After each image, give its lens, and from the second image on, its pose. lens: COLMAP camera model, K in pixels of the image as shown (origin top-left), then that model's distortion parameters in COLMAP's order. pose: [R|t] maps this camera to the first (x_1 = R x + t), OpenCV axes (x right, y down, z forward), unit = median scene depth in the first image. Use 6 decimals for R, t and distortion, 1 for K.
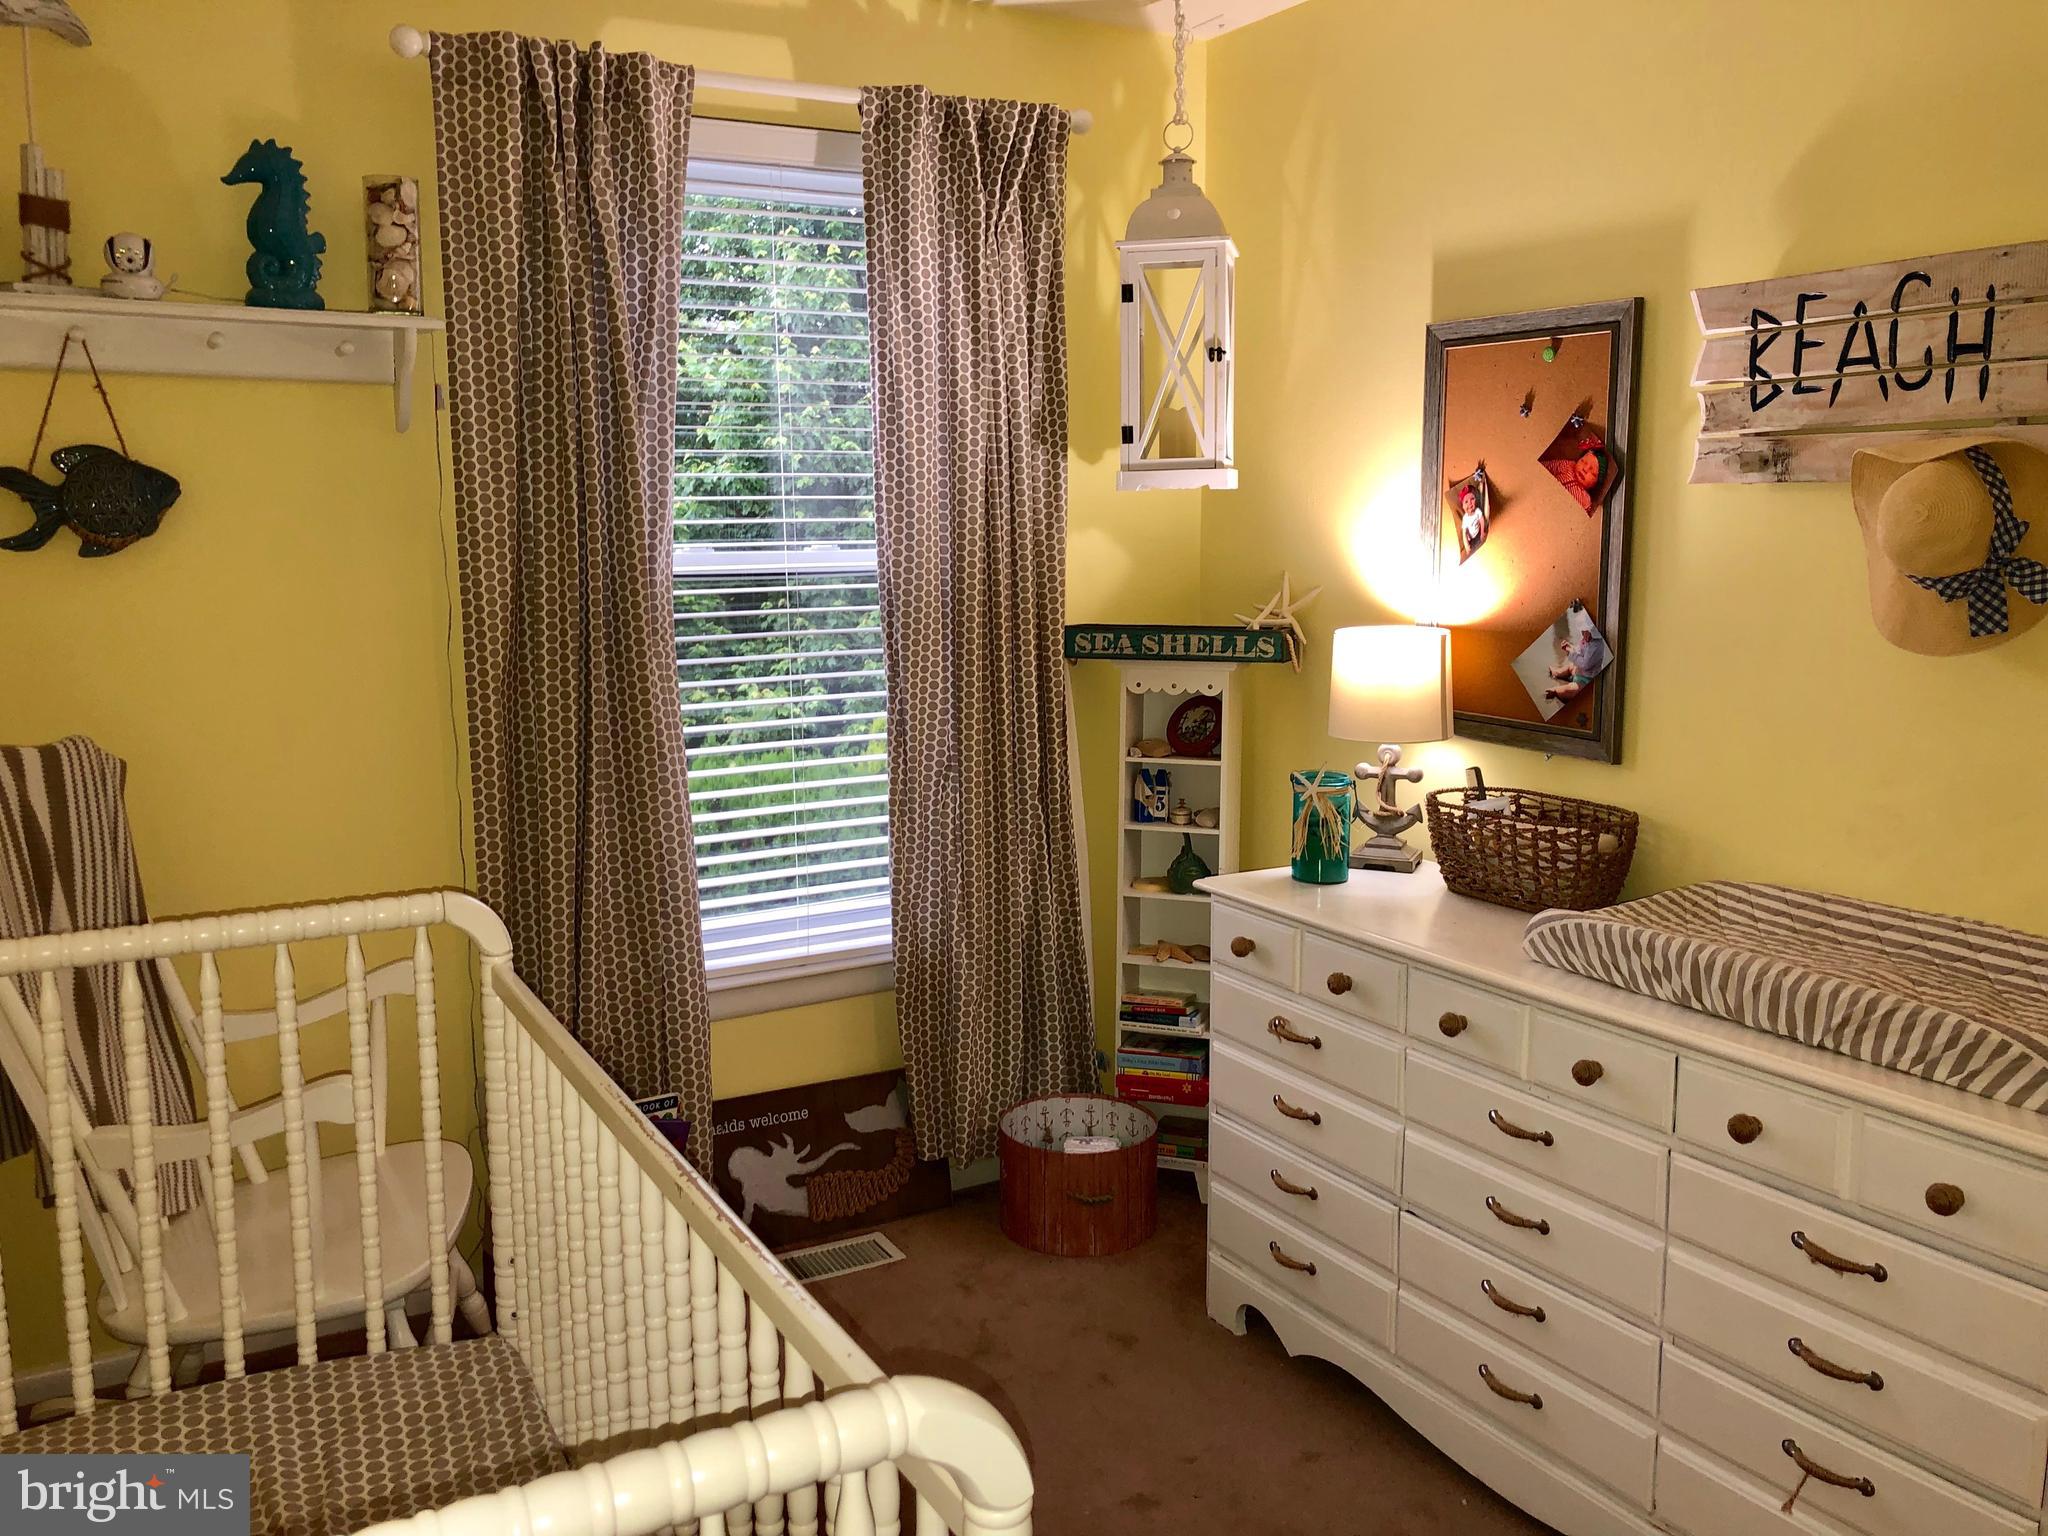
lens RADIAL K [[1676.6, 0, 998.4], [0, 1676.6, 741.2], [0, 0, 1]] dist [0.043541, -0.050950]
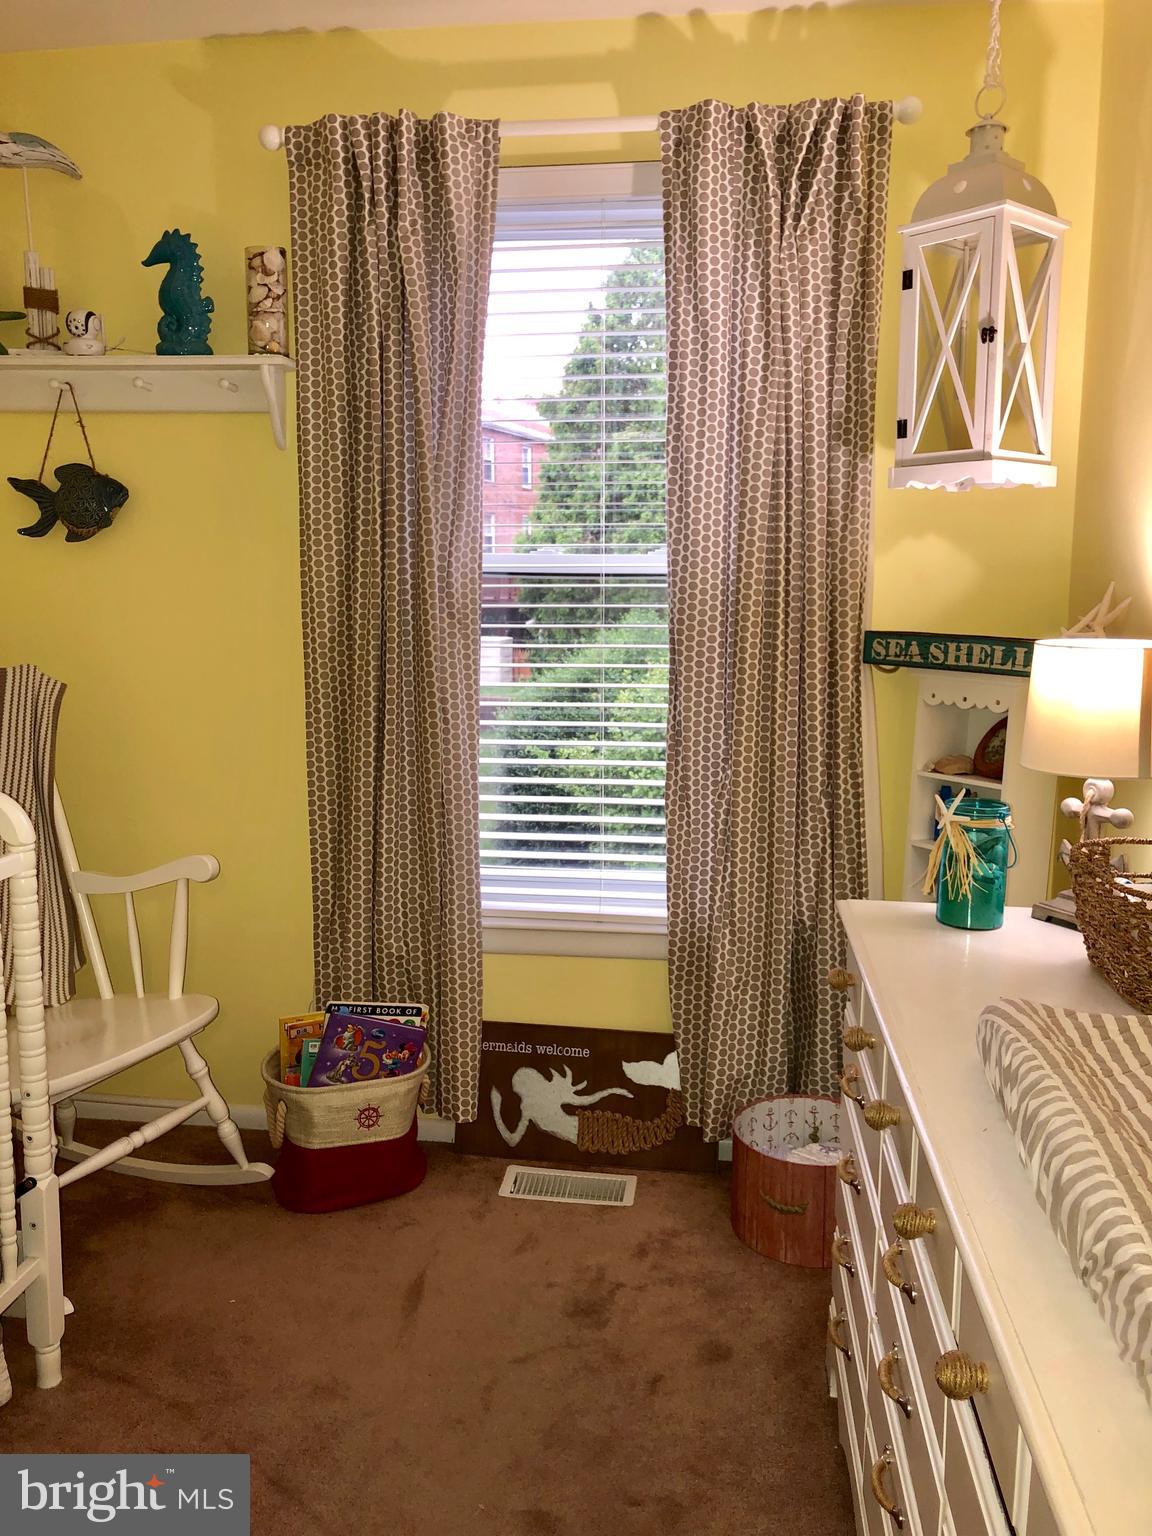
lens RADIAL K [[1257.5, 0, 573.9], [0, 1257.5, 752.7], [0, 0, 1]] dist [0.043541, -0.050950]
pose [[0.805744, 0.095359, -0.584537, 0.373062], [-0.094641, 0.995001, 0.031865, -0.005071], [0.584653, 0.029646, 0.810741, 0.321781]]
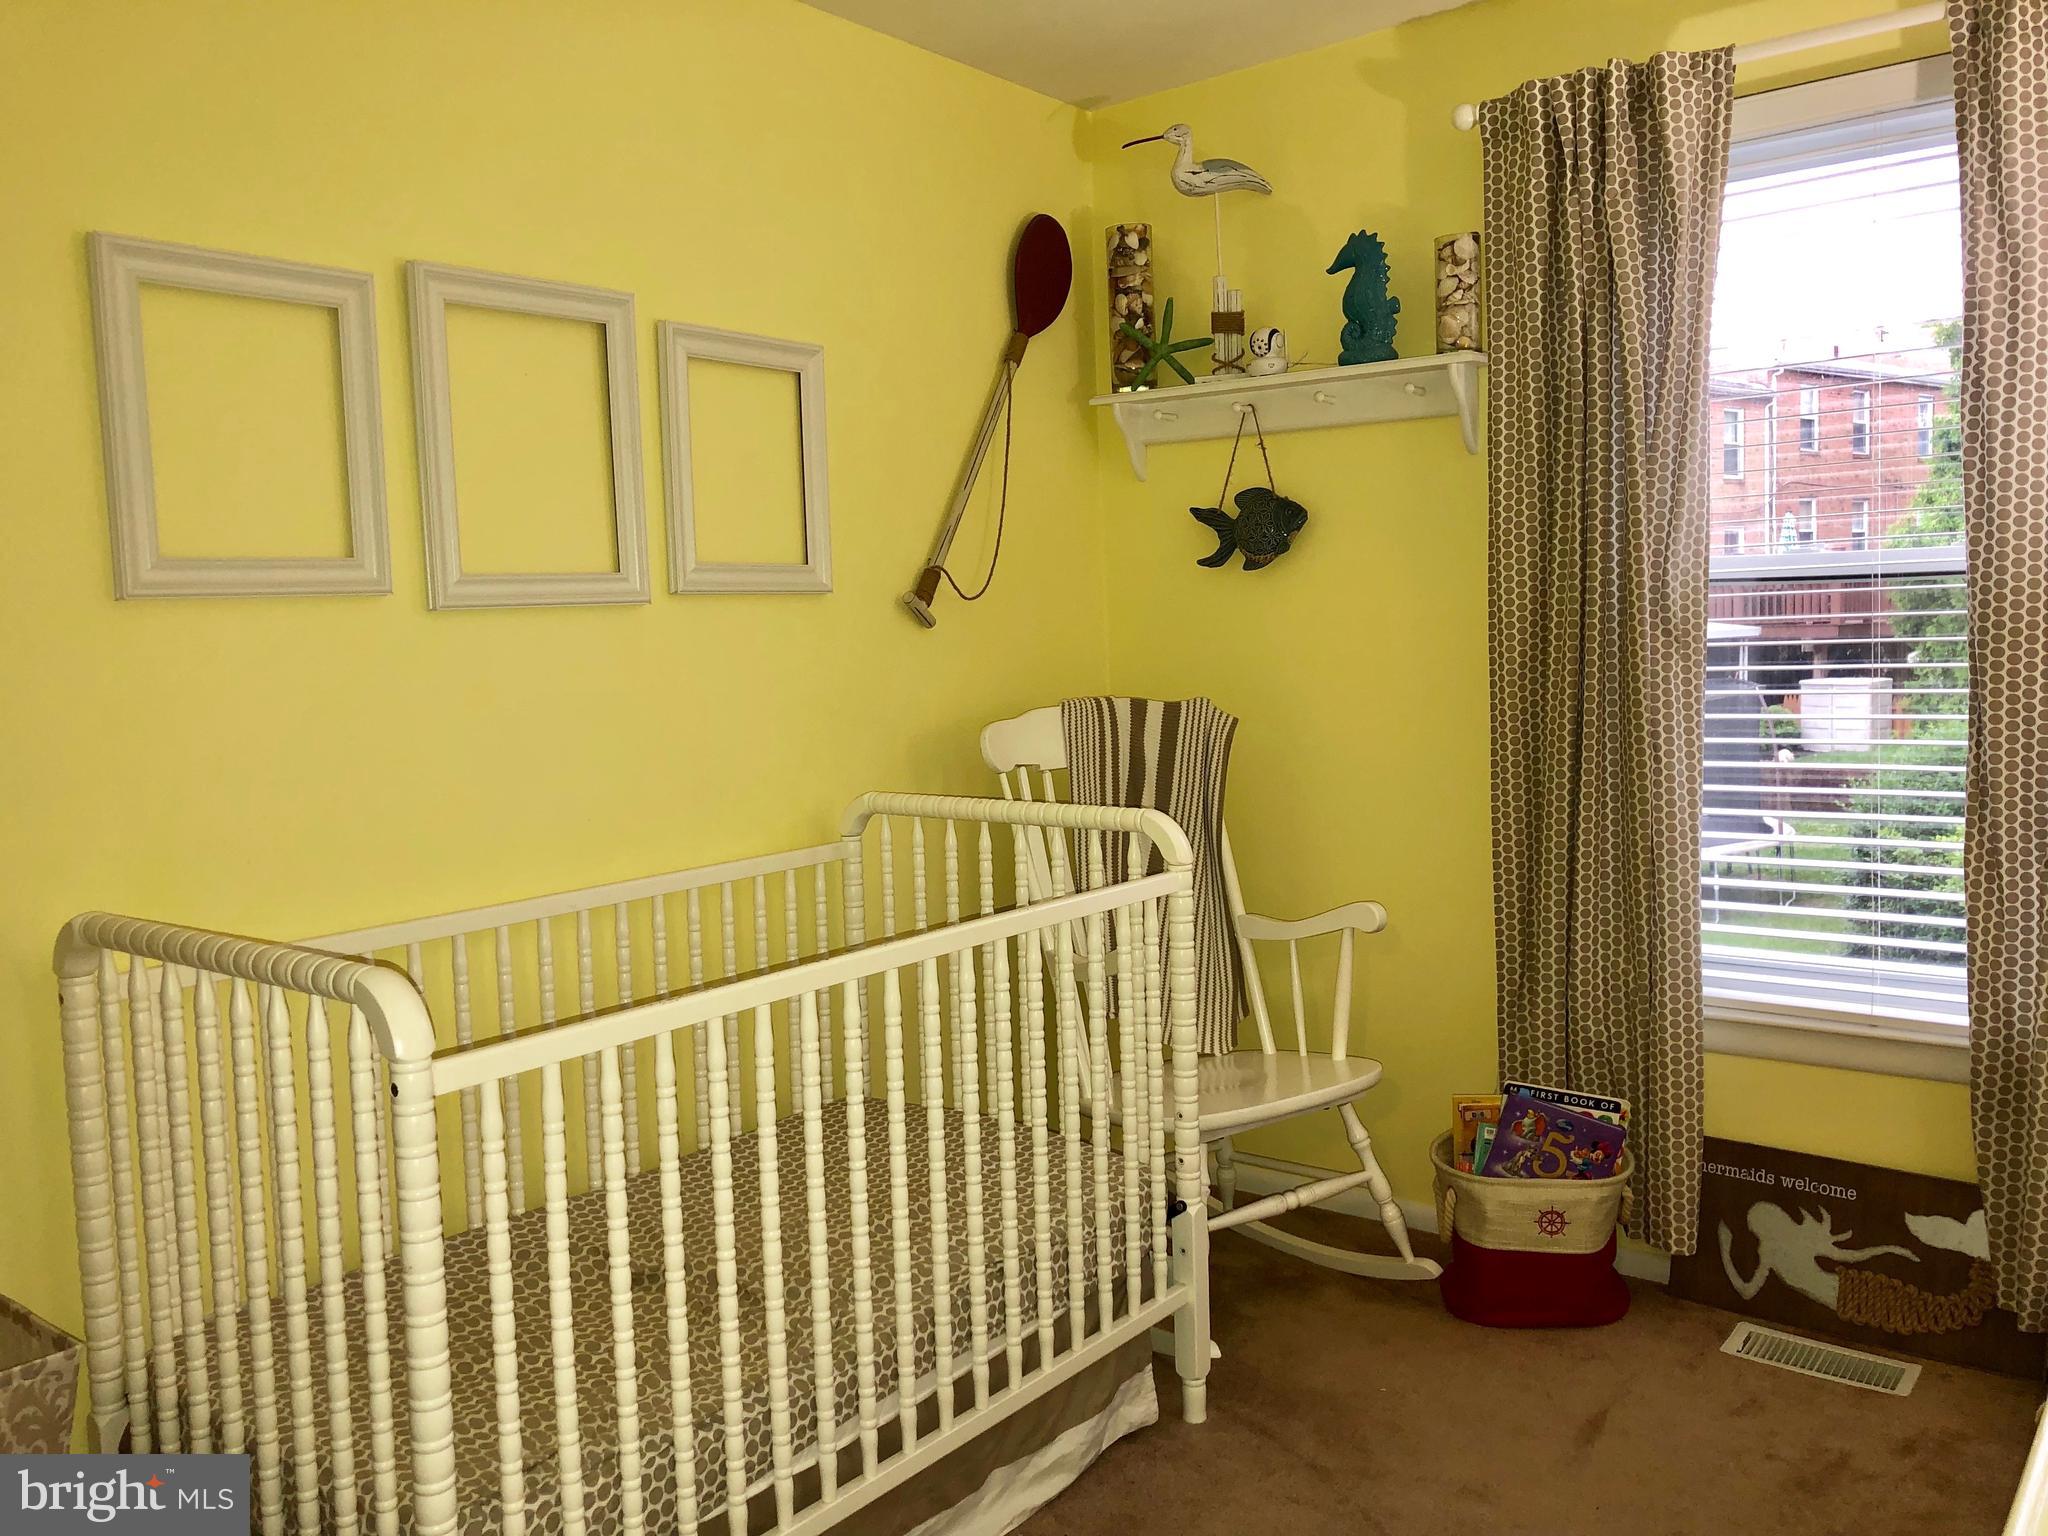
lens RADIAL K [[1676.6, 0, 1011.1], [0, 1676.6, 750.0], [0, 0, 1]] dist [0.043541, -0.050950]
pose [[0.386961, 0.067591, -0.919616, 0.533106], [-0.099345, 0.994561, 0.031296, 0.009820], [0.916729, 0.079249, 0.391571, 0.256109]]
